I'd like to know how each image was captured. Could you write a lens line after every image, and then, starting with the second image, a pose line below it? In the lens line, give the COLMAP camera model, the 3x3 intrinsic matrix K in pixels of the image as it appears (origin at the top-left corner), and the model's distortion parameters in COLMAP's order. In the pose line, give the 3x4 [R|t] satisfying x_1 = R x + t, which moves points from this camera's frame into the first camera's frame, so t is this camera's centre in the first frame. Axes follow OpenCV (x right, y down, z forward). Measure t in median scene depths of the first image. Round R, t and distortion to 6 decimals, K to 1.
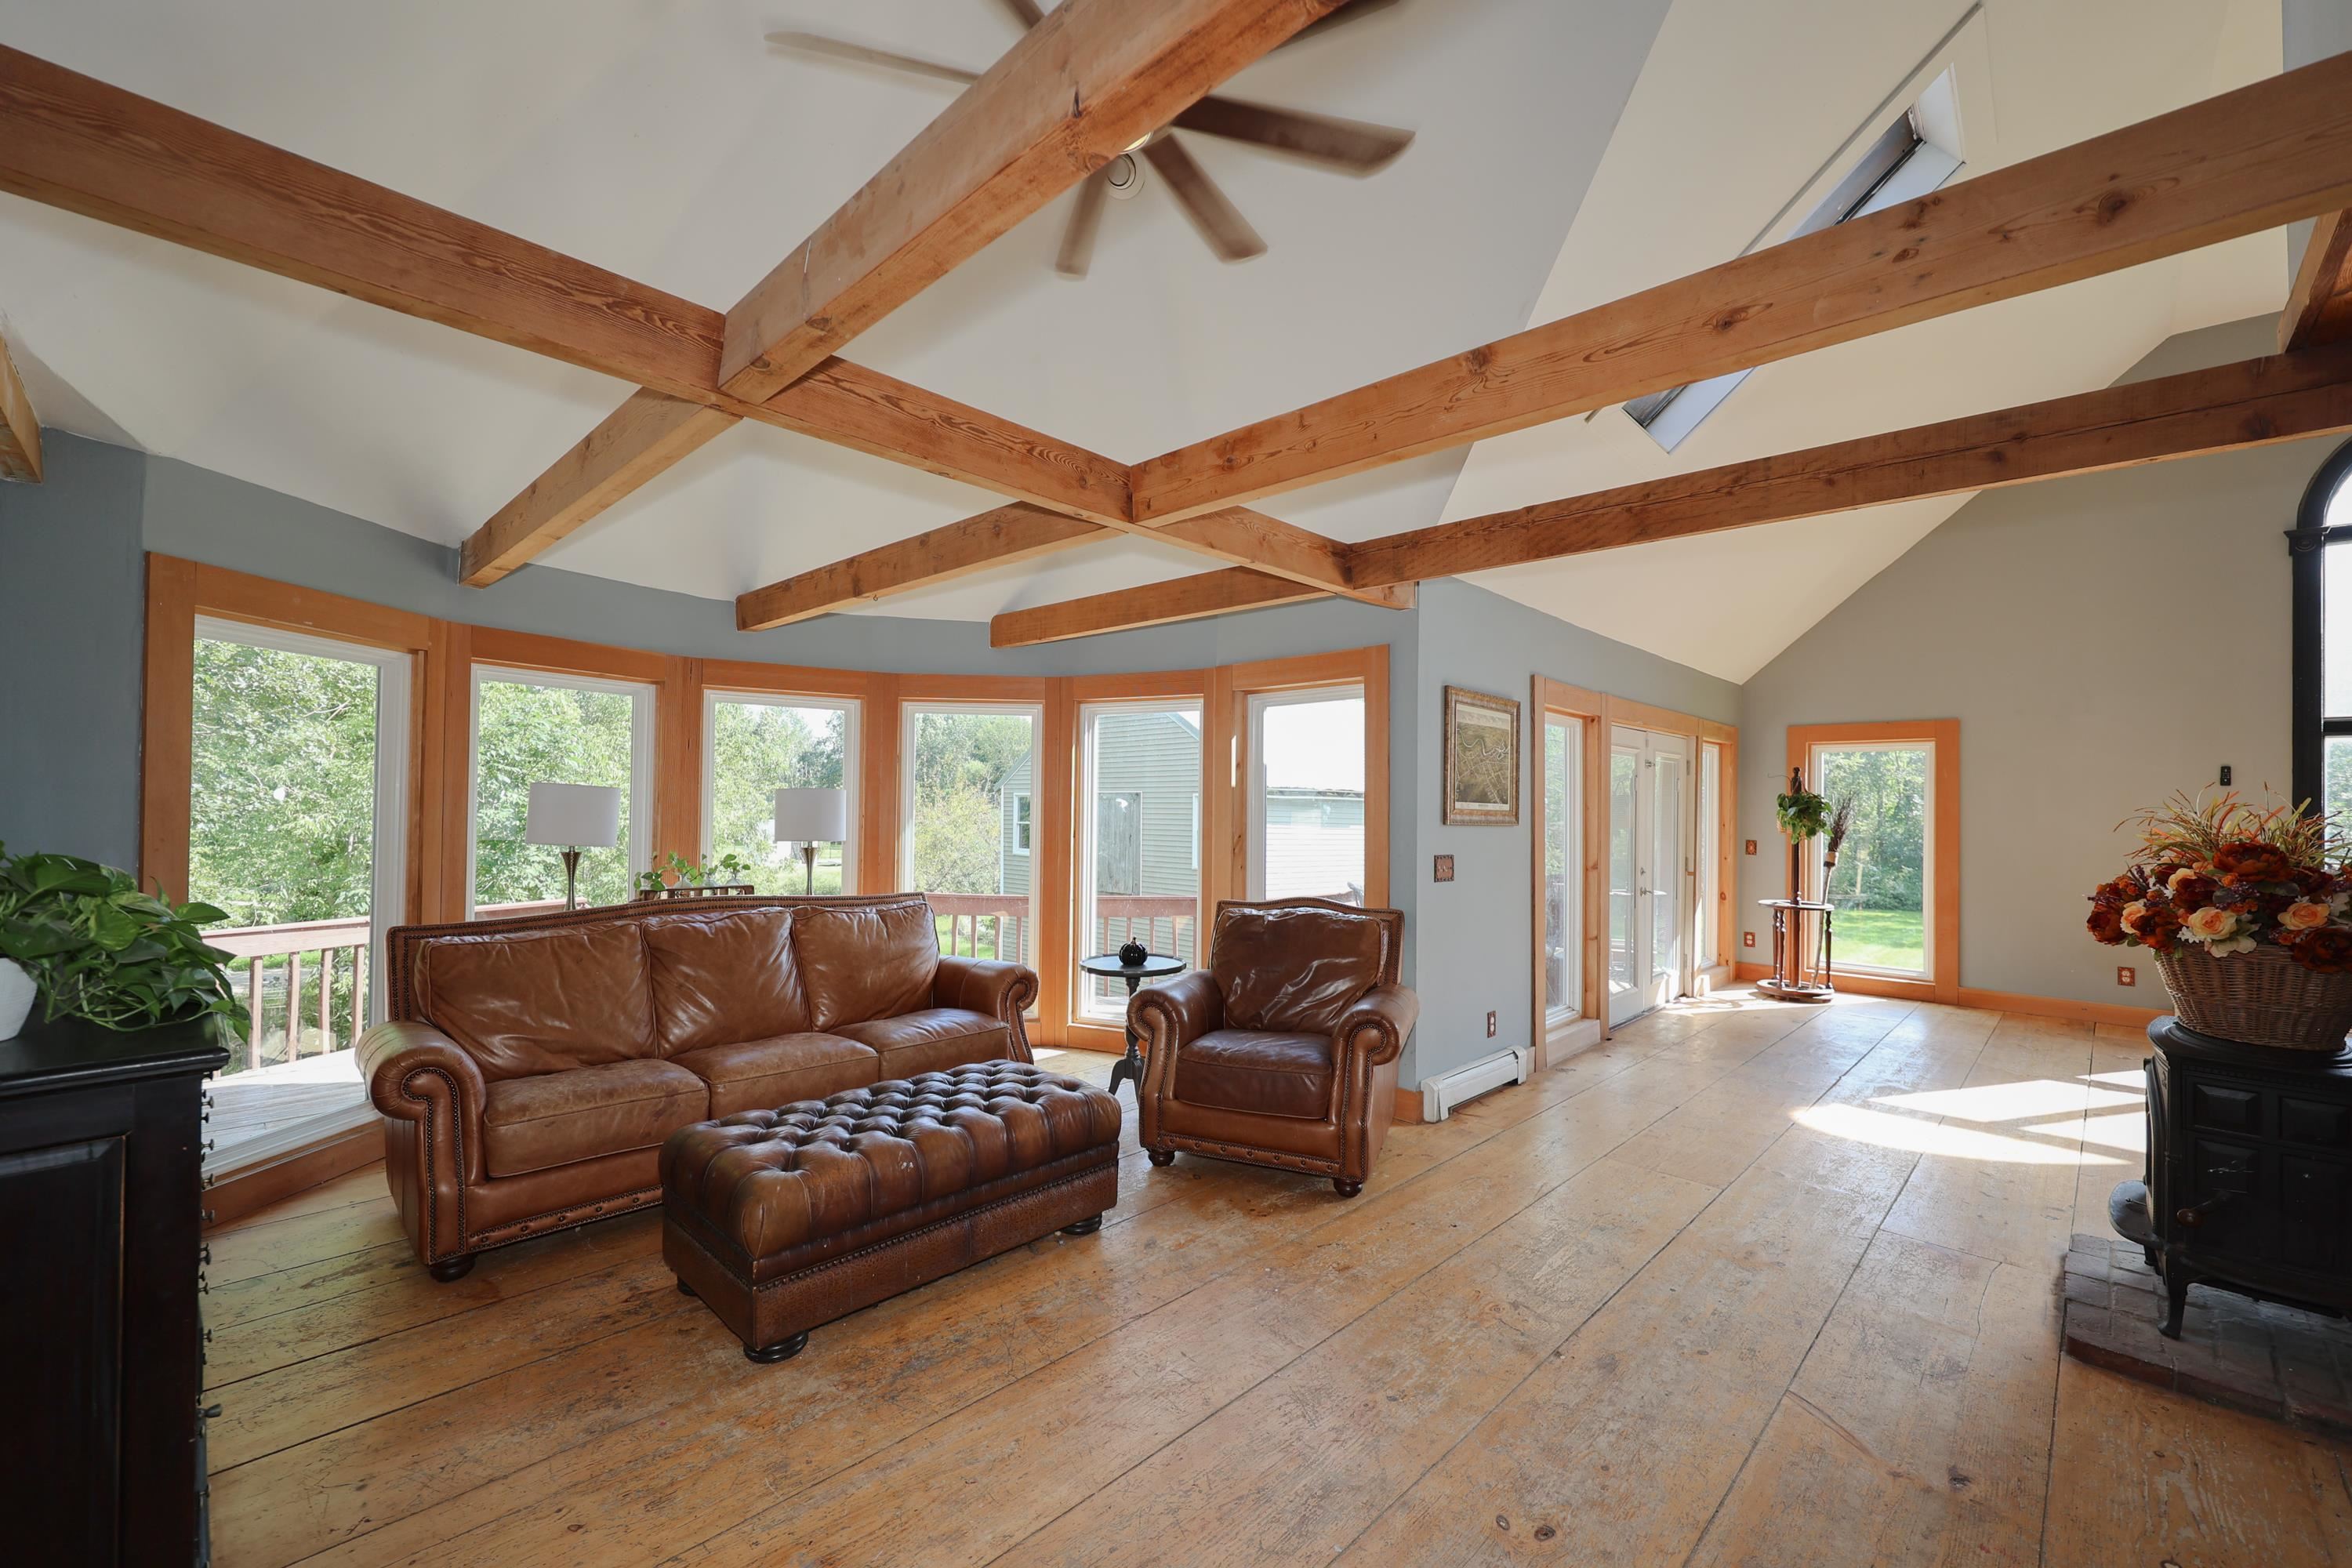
lens RADIAL K [[946.9, 0, 1184.7], [0, 946.9, 791.3], [0, 0, 1]] dist [0.001714, 0.000110]
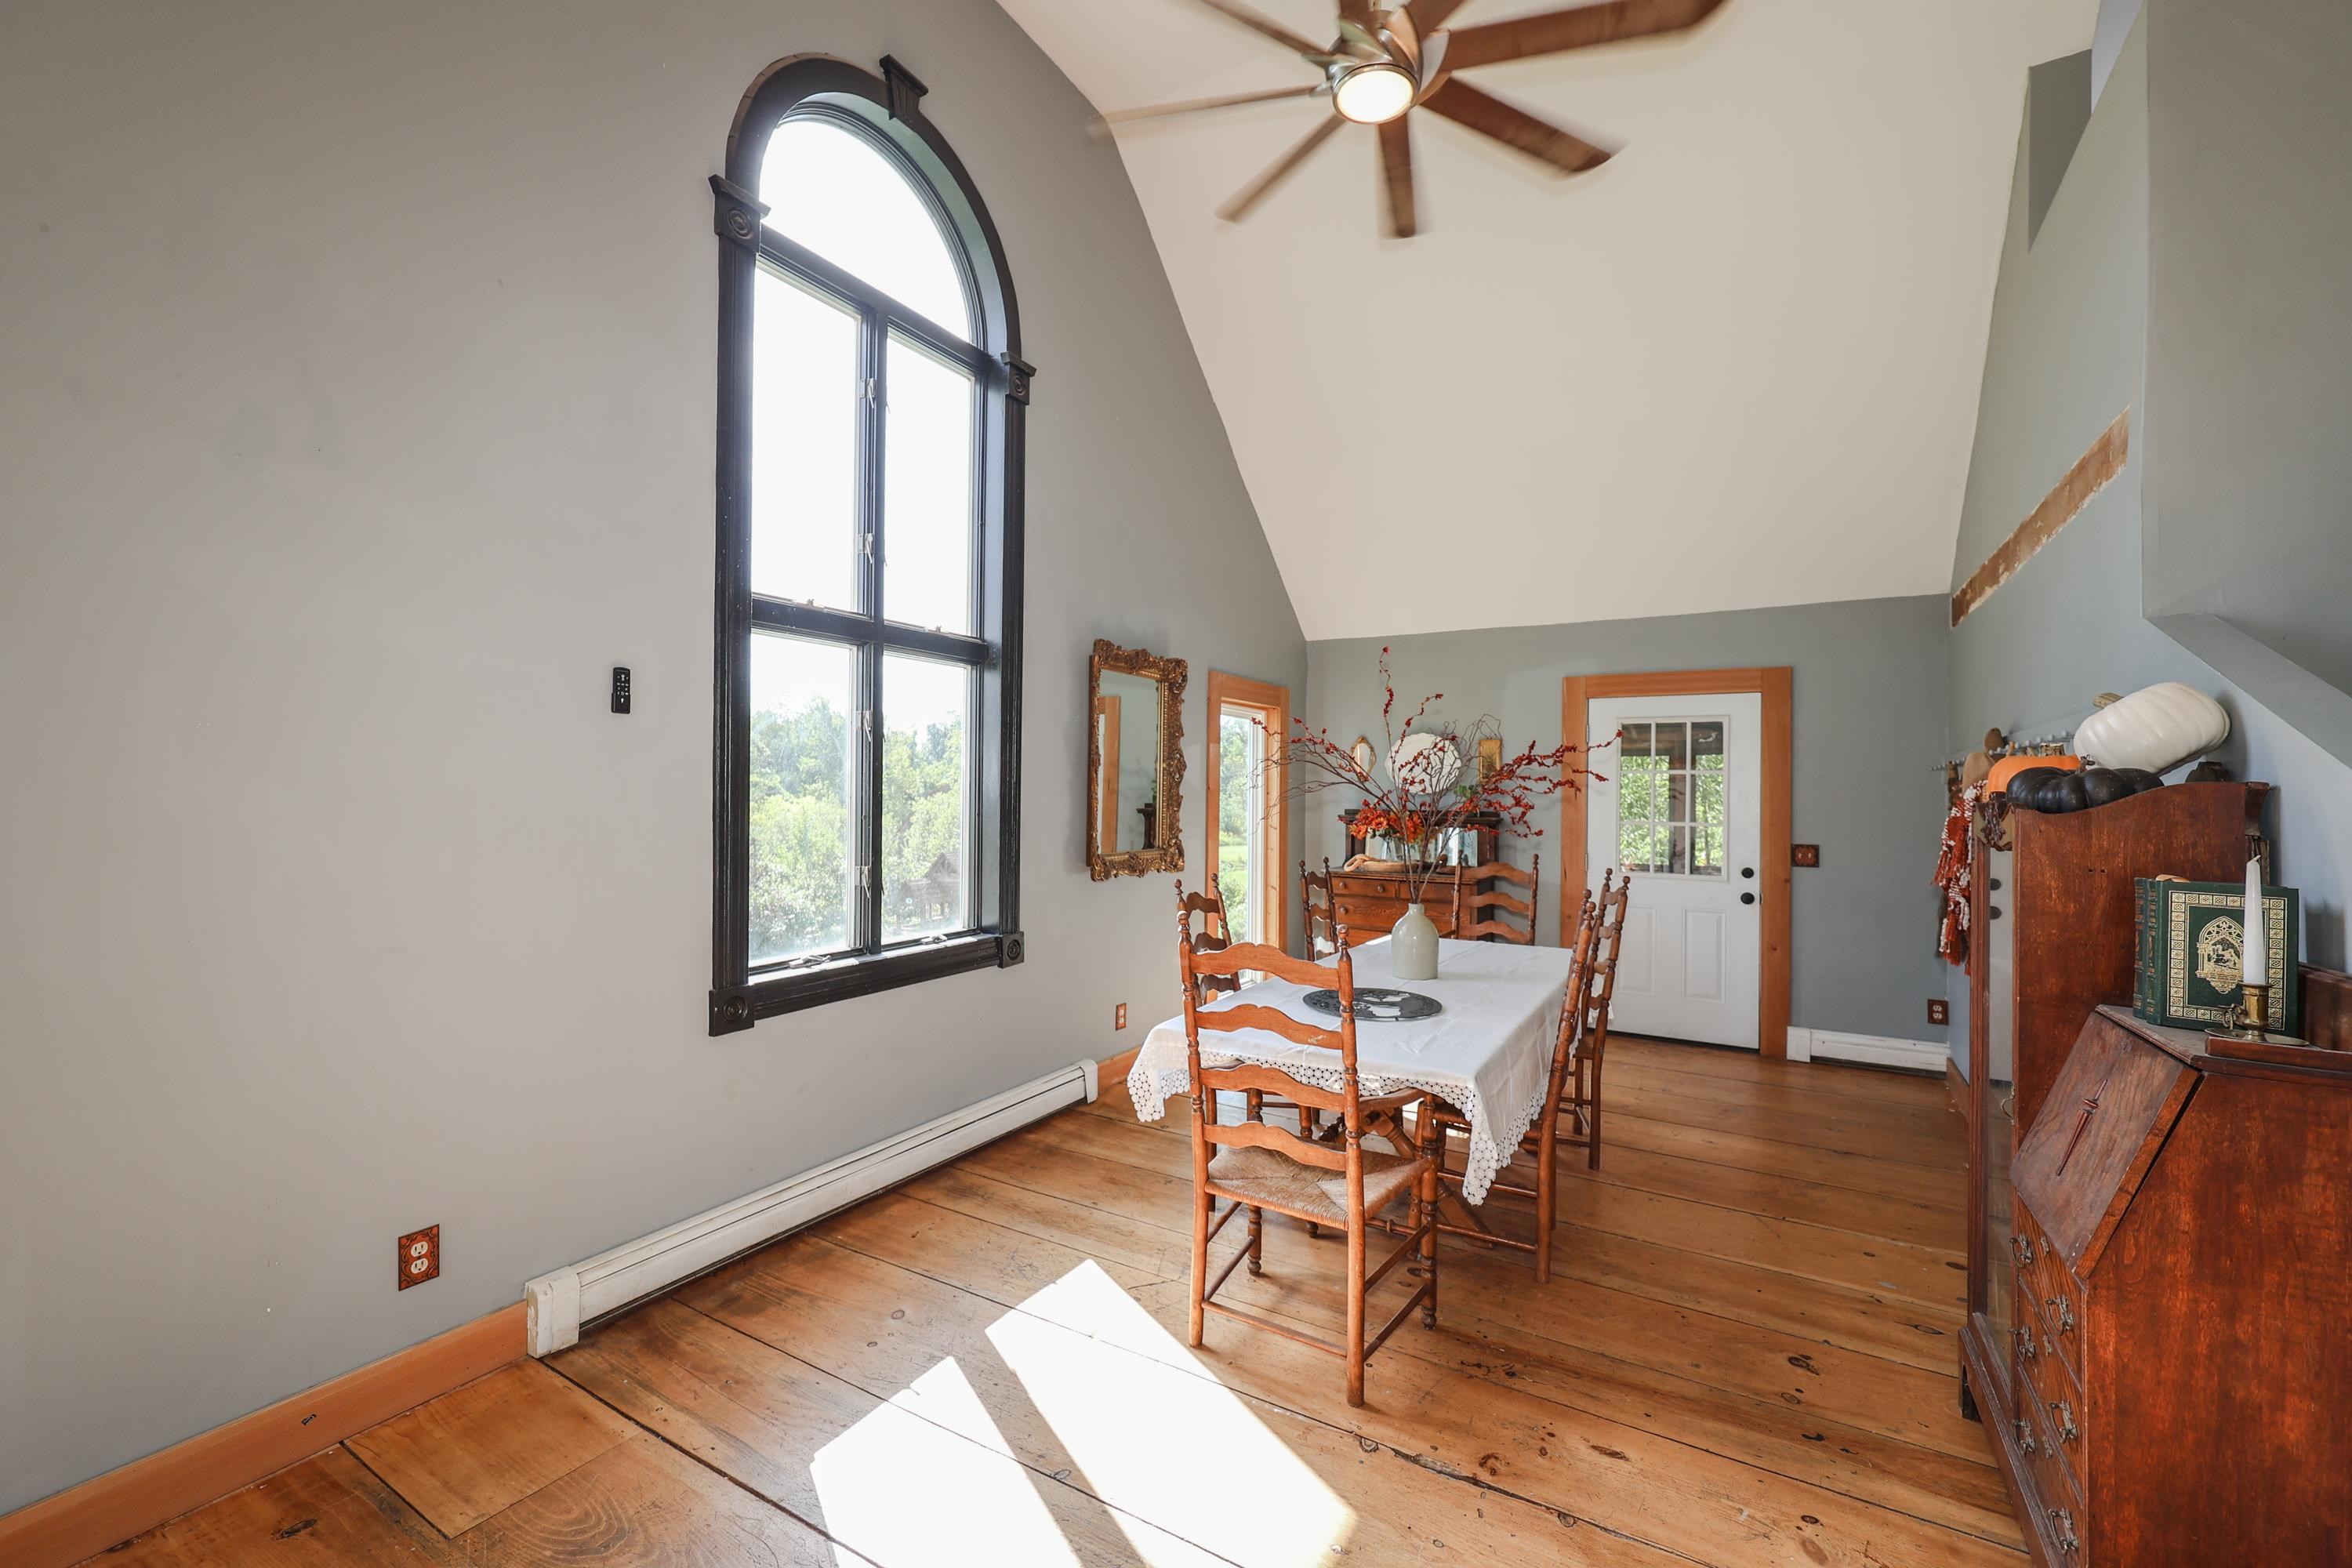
lens RADIAL K [[968.4, 0, 1176.0], [0, 968.4, 784.0], [0, 0, 1]] dist [0.020371, 0.000133]
pose [[-0.238106, -0.017344, 0.971084, 1.155472], [-0.024646, 0.999626, 0.011811, 0.020784], [-0.970926, -0.021122, -0.238445, 1.630441]]
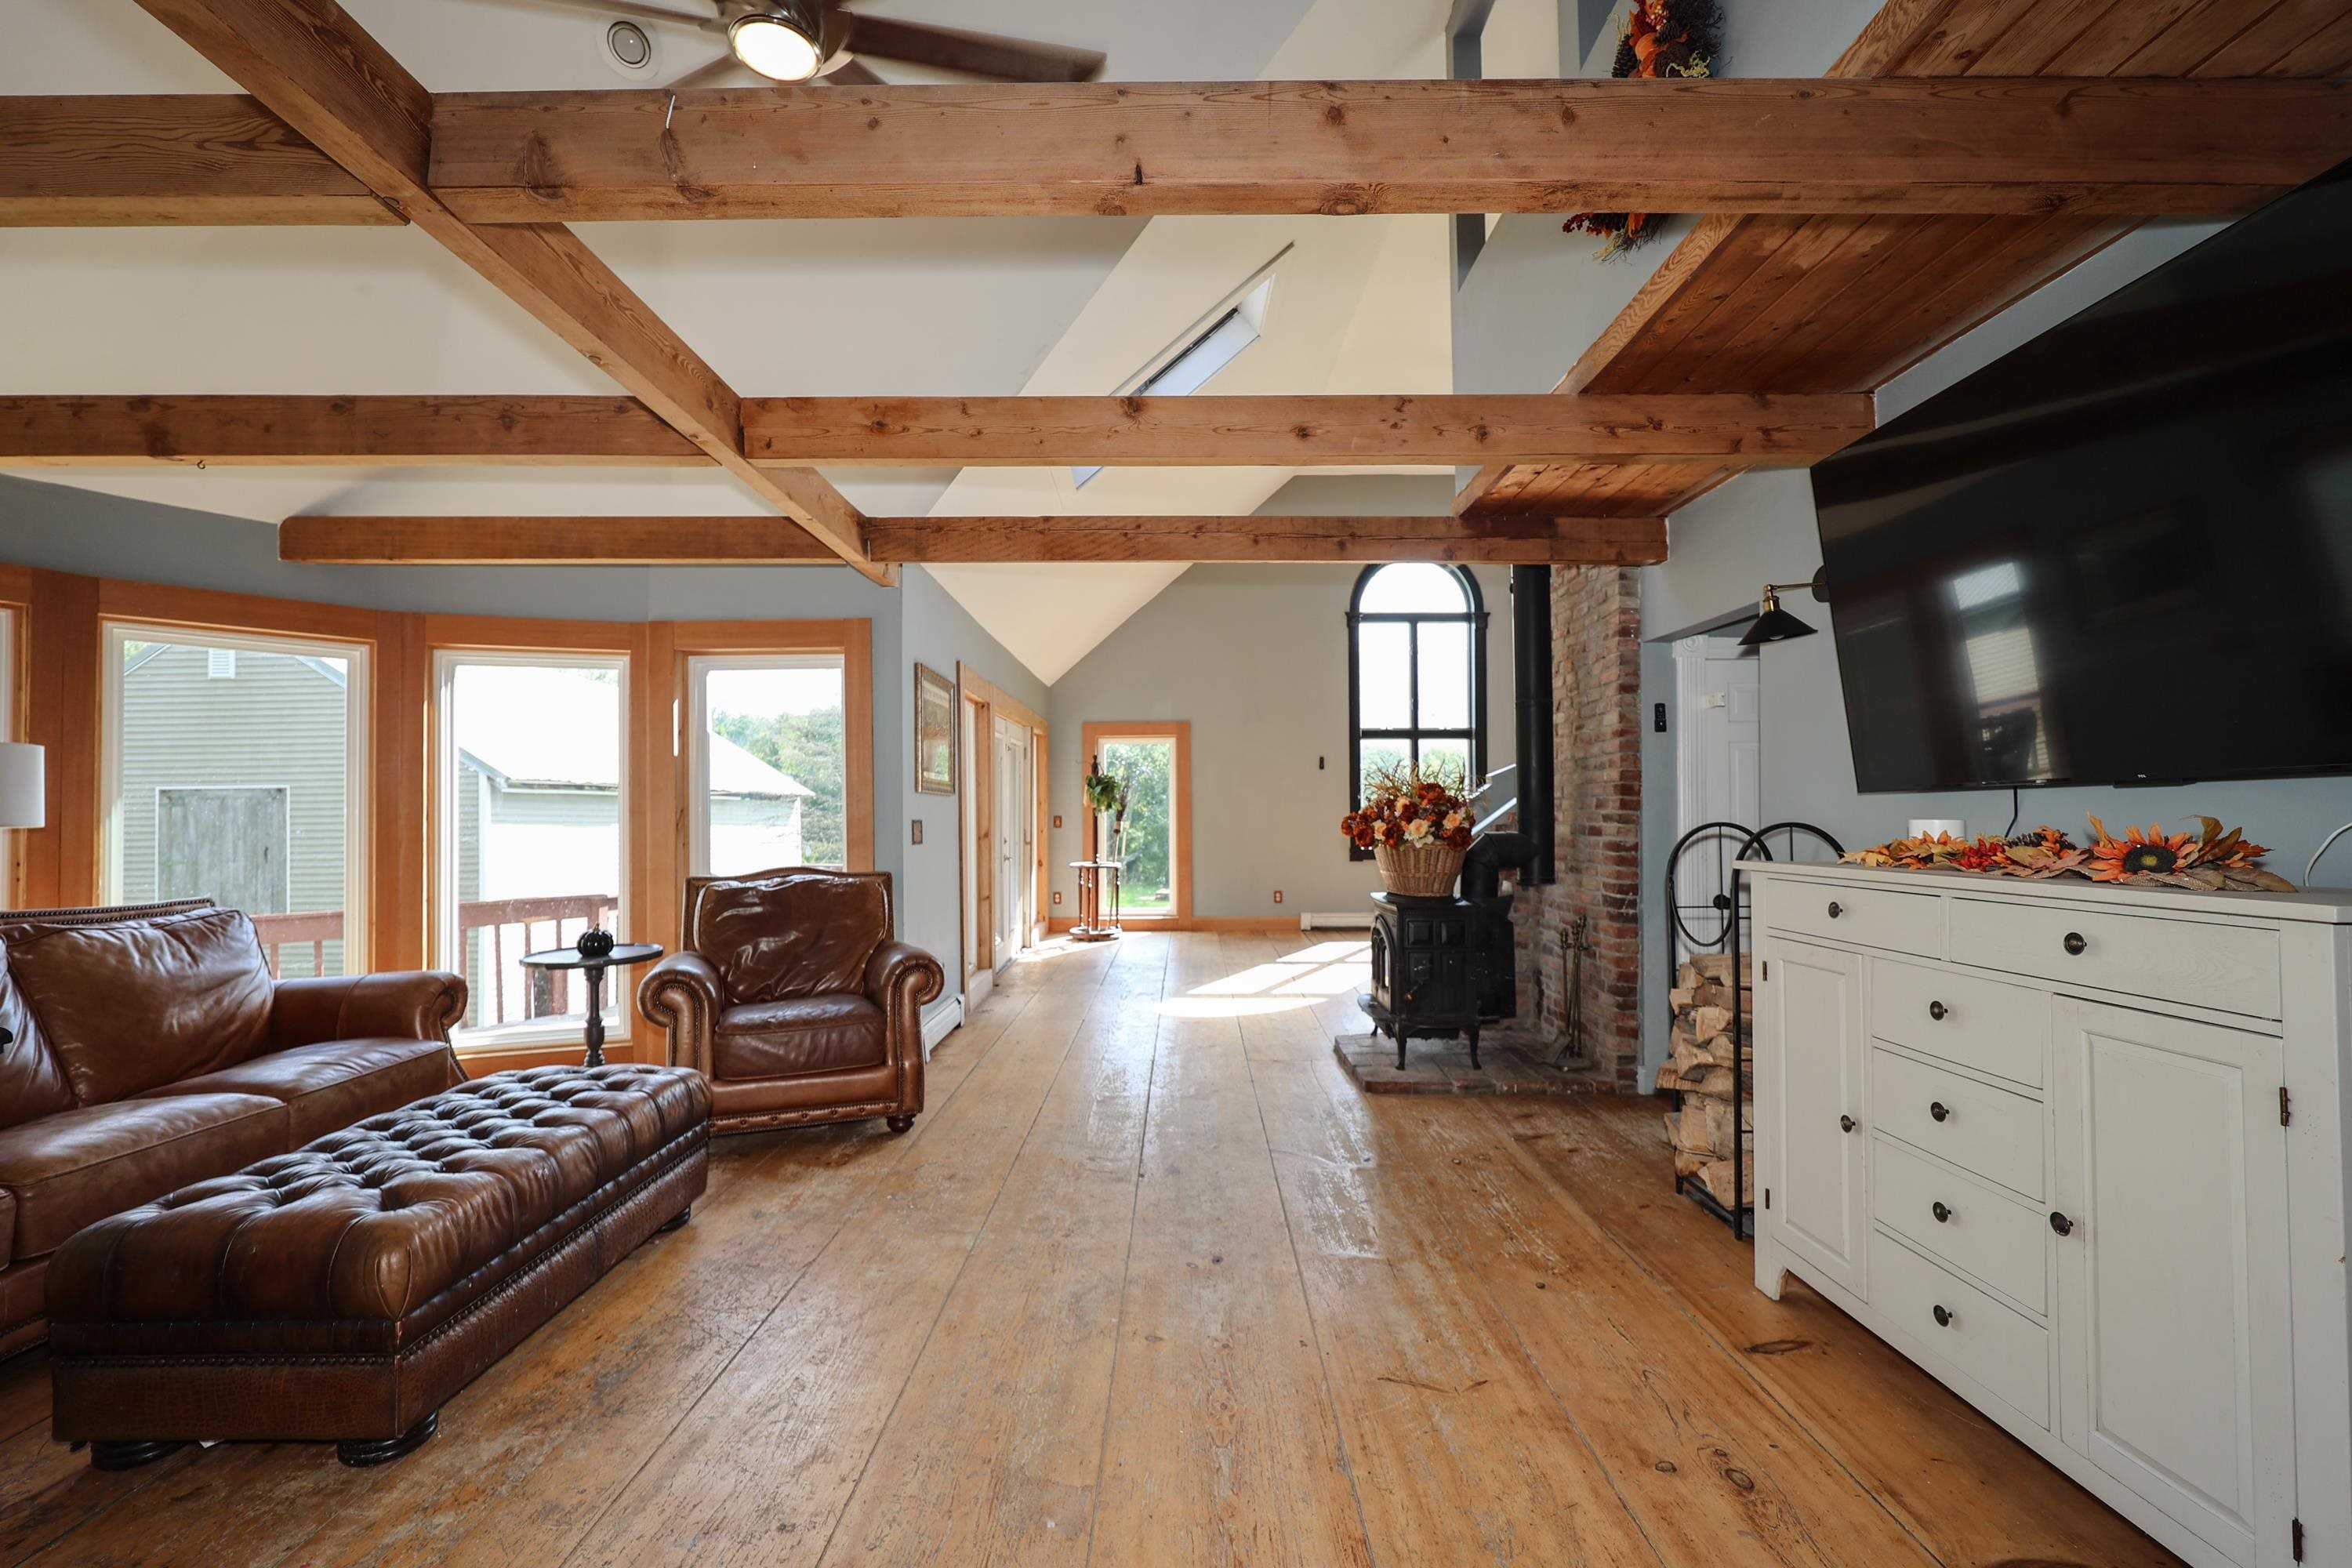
lens RADIAL K [[970.3, 0, 1167.9], [0, 970.3, 791.1], [0, 0, 1]] dist [0.001066, 0.000433]
pose [[0.728301, -0.005397, 0.685236, -0.369041], [0.006364, 0.999979, 0.001112, 0.047227], [-0.685228, 0.003551, 0.728320, -0.001068]]
